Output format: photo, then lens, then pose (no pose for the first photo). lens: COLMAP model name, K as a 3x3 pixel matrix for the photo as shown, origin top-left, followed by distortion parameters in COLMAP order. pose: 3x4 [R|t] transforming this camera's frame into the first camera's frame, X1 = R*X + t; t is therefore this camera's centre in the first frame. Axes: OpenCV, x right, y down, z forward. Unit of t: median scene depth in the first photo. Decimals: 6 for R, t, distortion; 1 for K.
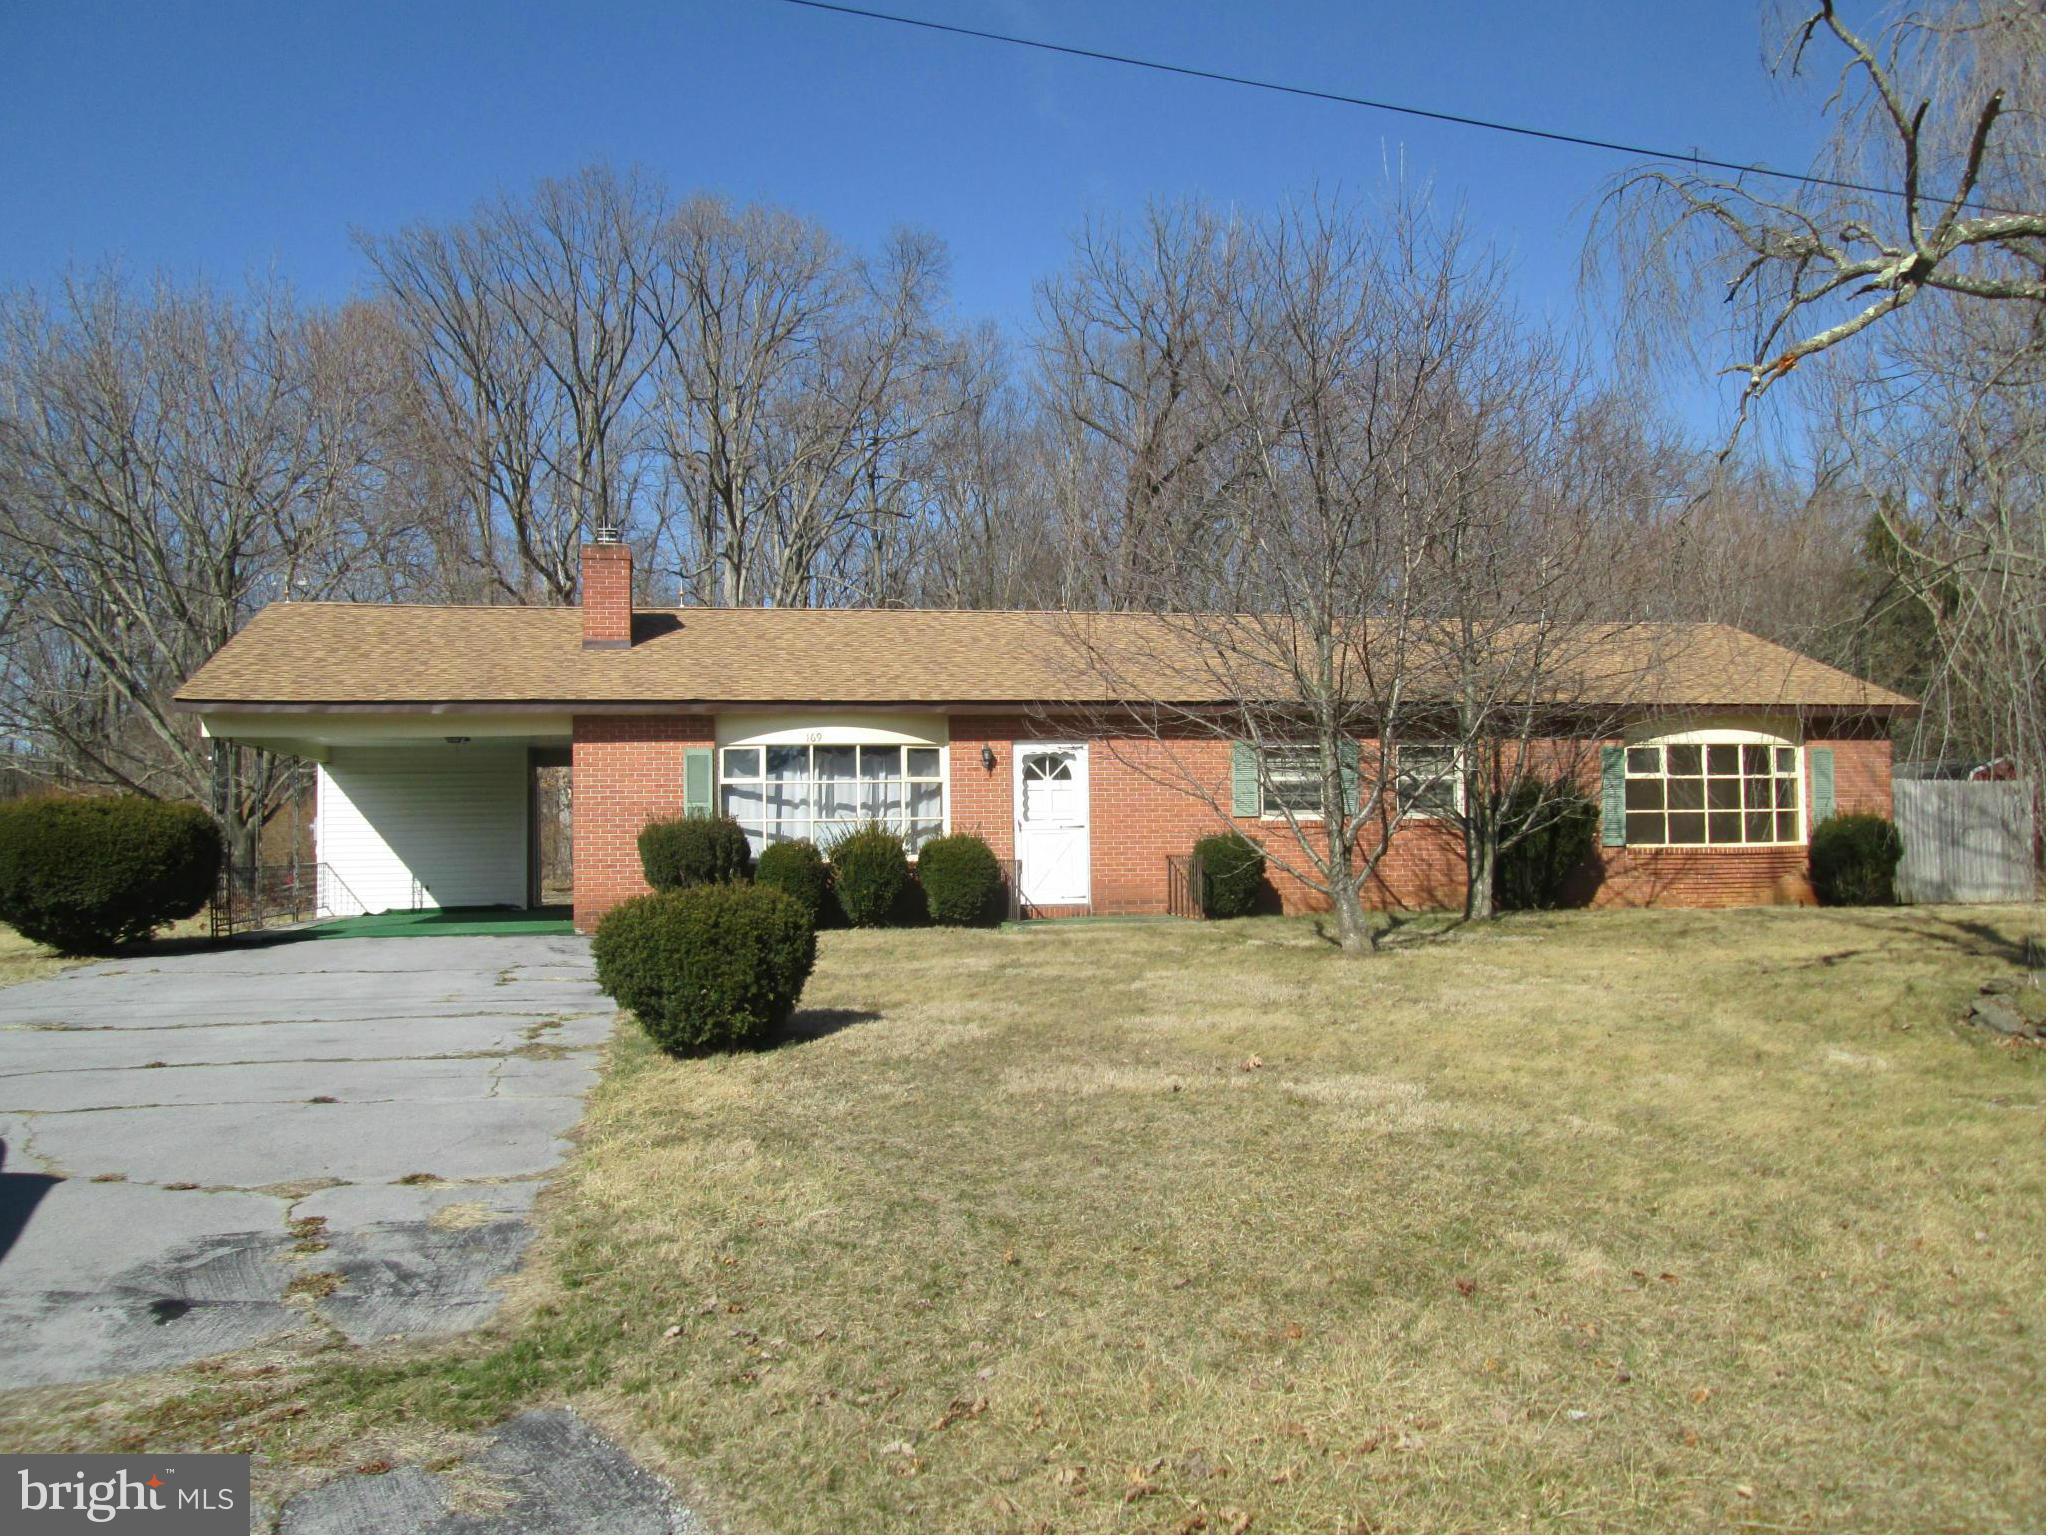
lens RADIAL K [[1698.1, 0, 1026.8], [0, 1698.1, 770.1], [0, 0, 1]] dist [-0.061763, 0.035383]
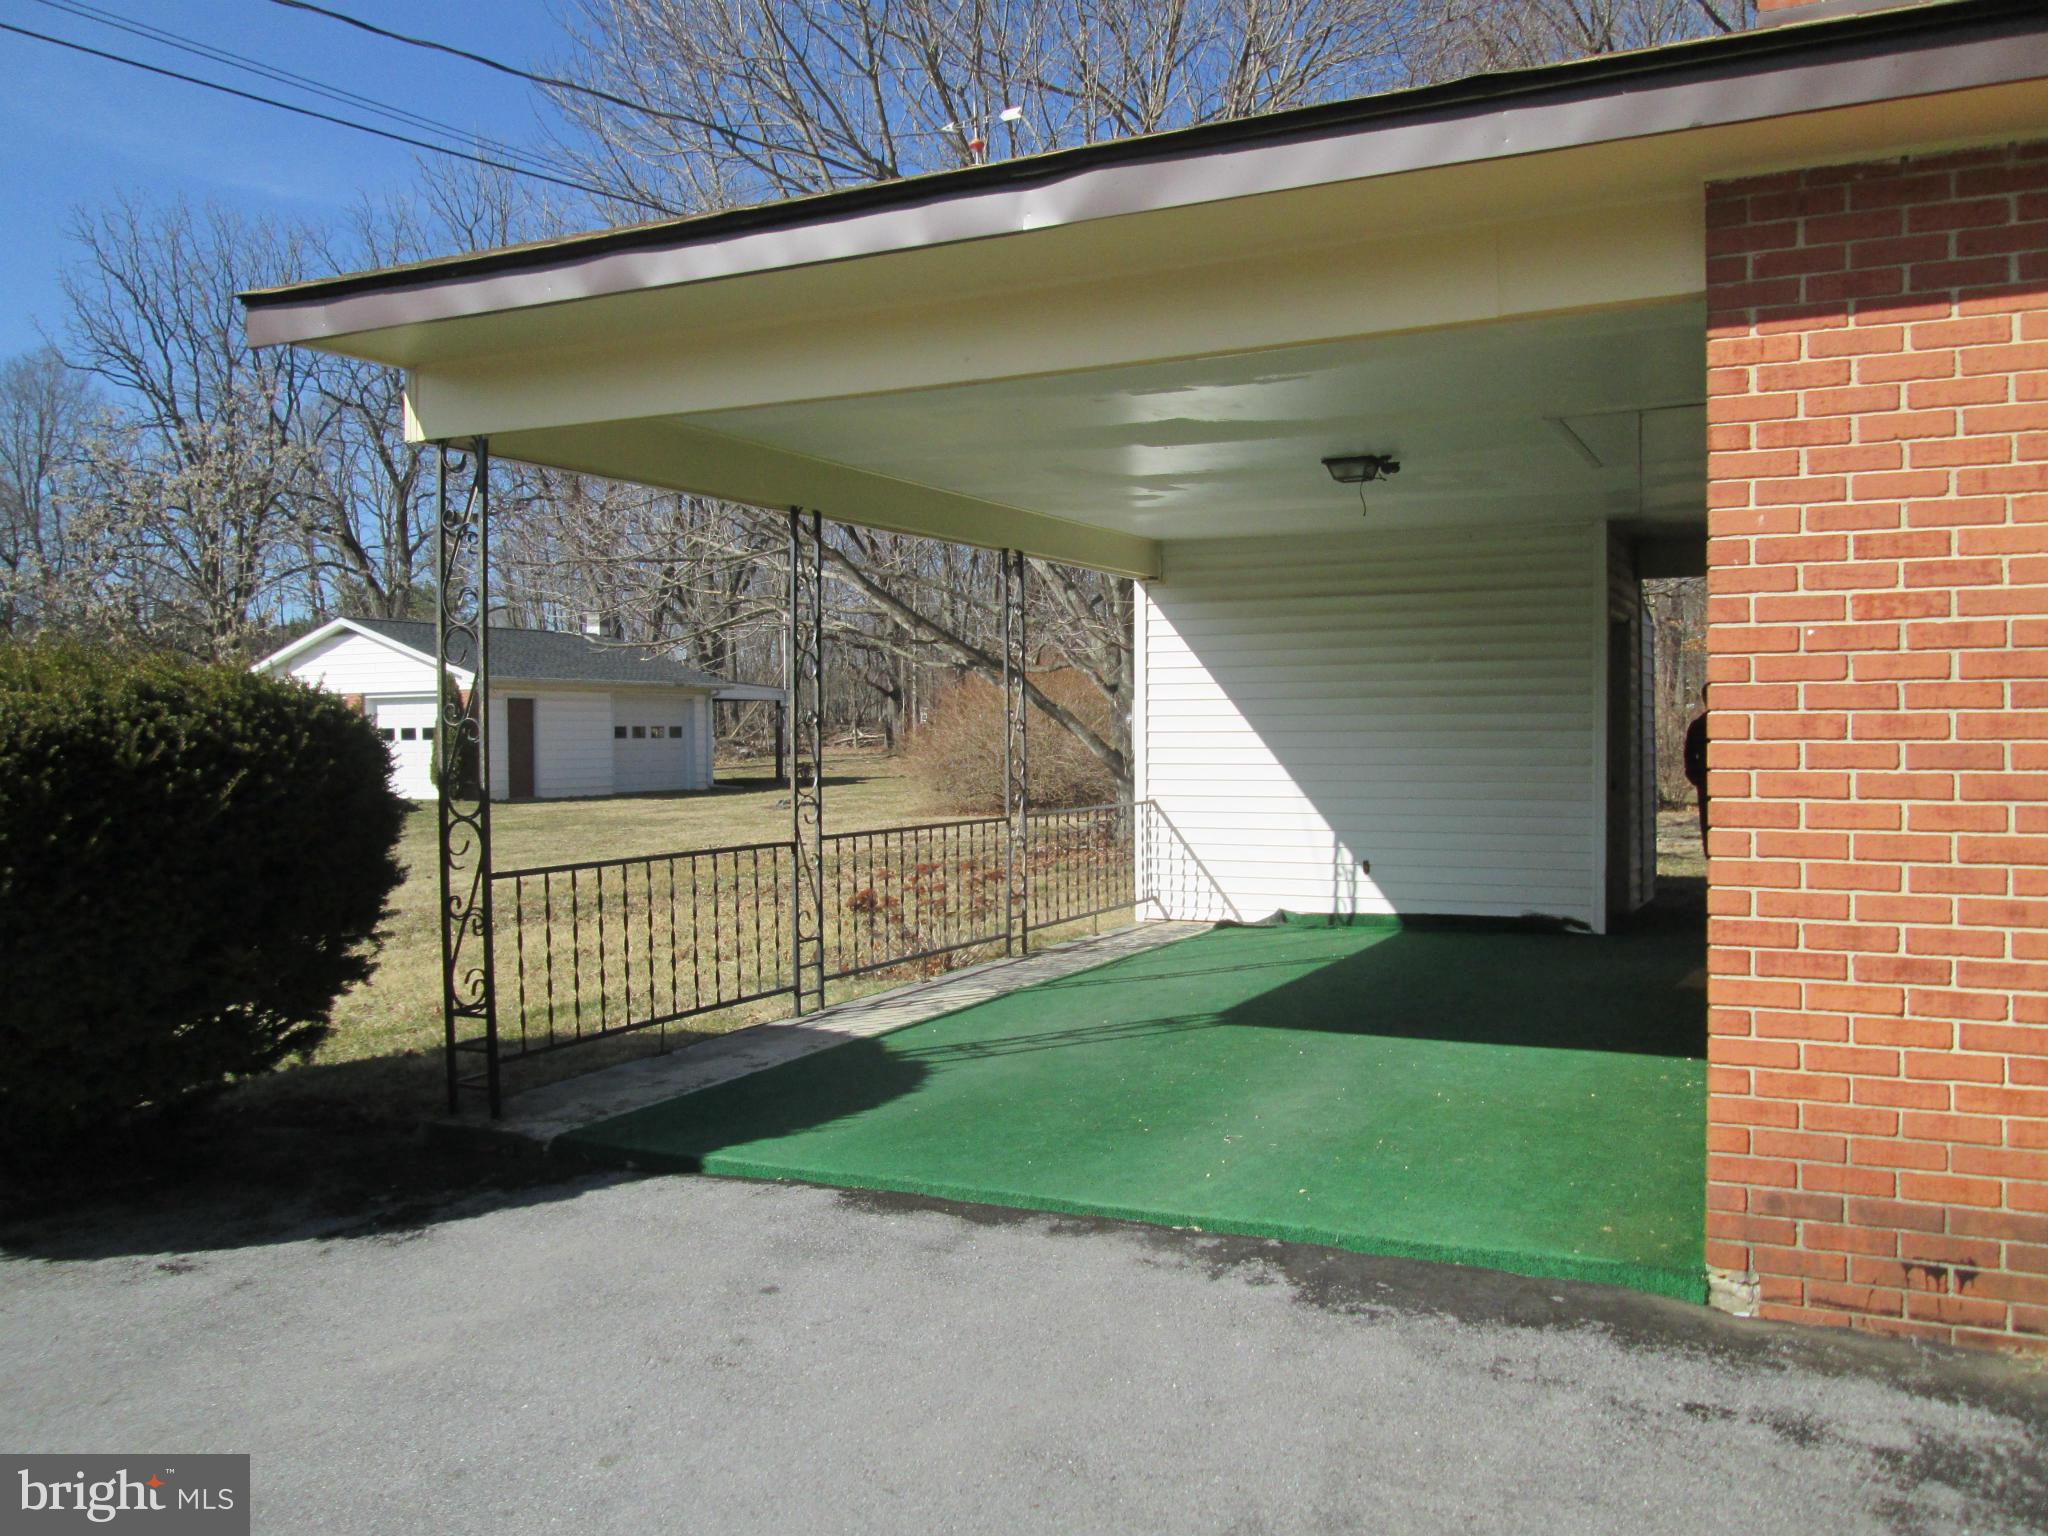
lens RADIAL K [[1698.1, 0, 1028.5], [0, 1698.1, 769.1], [0, 0, 1]] dist [-0.061763, 0.035383]
pose [[0.788357, 0.022239, -0.614815, -0.164216], [0.023248, 0.997556, 0.065894, 0.015900], [0.614778, -0.066241, 0.785914, 0.622081]]
